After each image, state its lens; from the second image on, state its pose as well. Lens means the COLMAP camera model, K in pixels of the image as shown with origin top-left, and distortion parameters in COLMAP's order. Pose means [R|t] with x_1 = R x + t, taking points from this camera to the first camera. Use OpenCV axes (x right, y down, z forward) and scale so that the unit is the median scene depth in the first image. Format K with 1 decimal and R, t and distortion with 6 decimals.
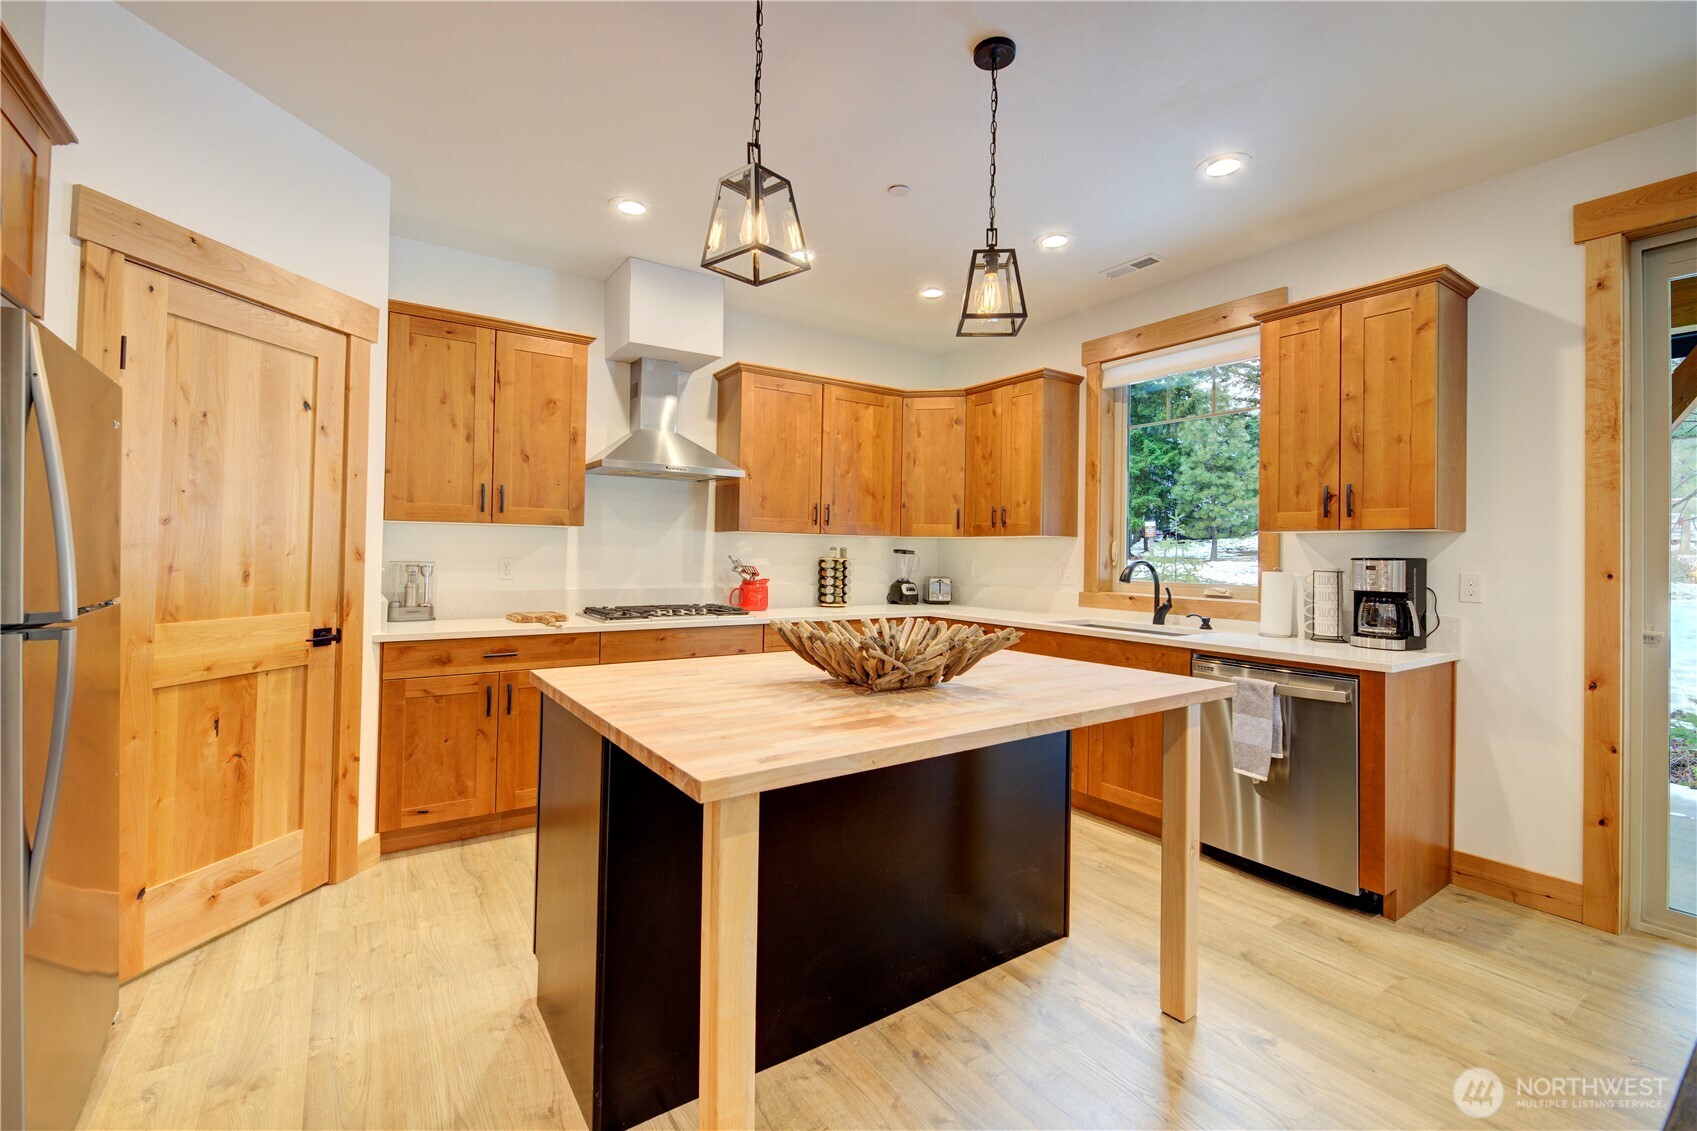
lens RADIAL K [[715.2, 0, 850.1], [0, 715.2, 542.7], [0, 0, 1]] dist [-0.003087, -0.000591]
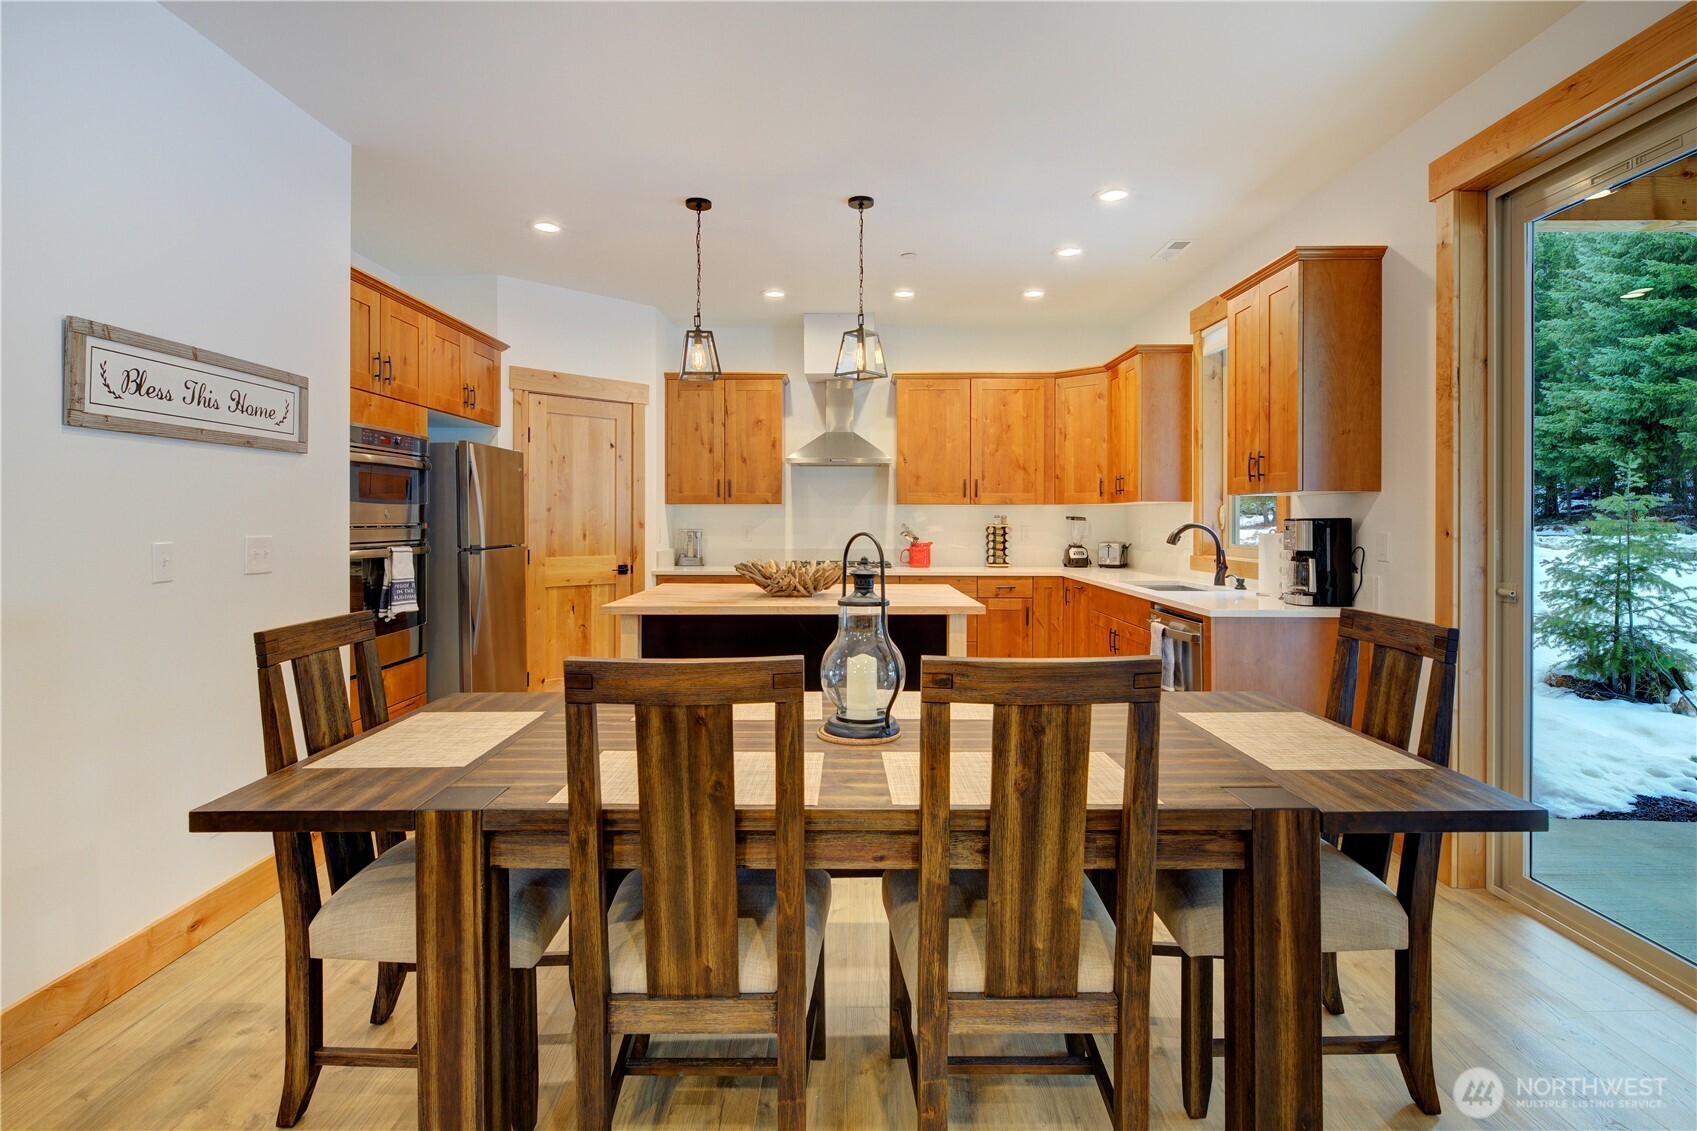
lens RADIAL K [[836.9, 0, 848.3], [0, 836.9, 521.1], [0, 0, 1]] dist [0.001648, 0.000133]
pose [[0.815239, -0.012210, -0.578996, 0.774094], [0.019272, 0.999796, 0.006052, 0.004050], [0.578803, -0.016092, 0.815308, -0.333144]]
